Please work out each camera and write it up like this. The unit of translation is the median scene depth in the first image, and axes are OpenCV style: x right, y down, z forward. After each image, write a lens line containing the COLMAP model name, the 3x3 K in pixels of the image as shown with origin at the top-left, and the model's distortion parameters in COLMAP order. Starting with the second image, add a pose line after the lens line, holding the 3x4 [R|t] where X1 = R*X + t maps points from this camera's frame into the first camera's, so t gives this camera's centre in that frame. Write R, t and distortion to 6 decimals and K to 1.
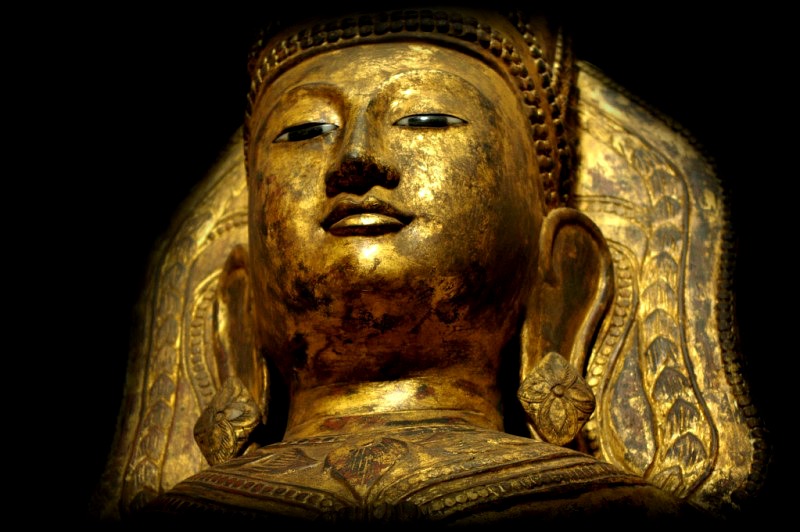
lens RADIAL K [[1811.1, 0, 400.0], [0, 1811.1, 266.0], [0, 0, 1]] dist [0.052094, 0.154385]
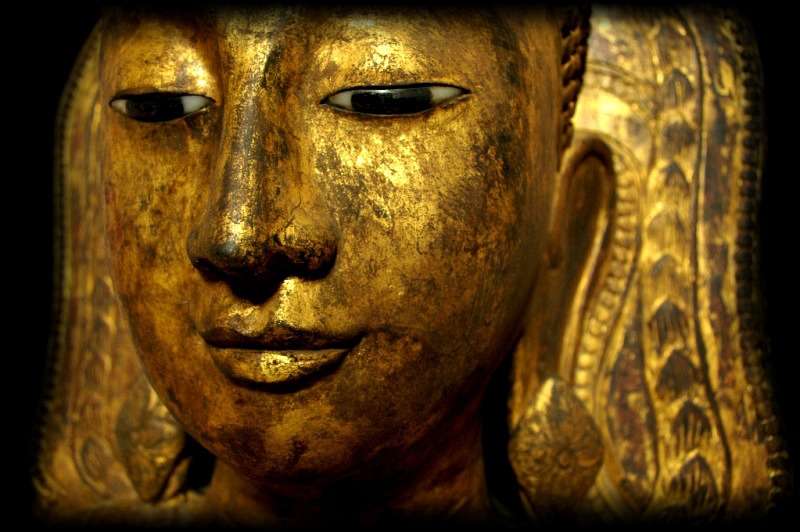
lens RADIAL K [[585.3, 0, 400.0], [0, 585.3, 266.0], [0, 0, 1]] dist [-0.058677, 0.006138]
pose [[0.998688, -0.020872, 0.046754, 0.009057], [-0.011274, 0.801082, 0.598448, -0.135040], [-0.049944, -0.598190, 0.799796, 0.829264]]
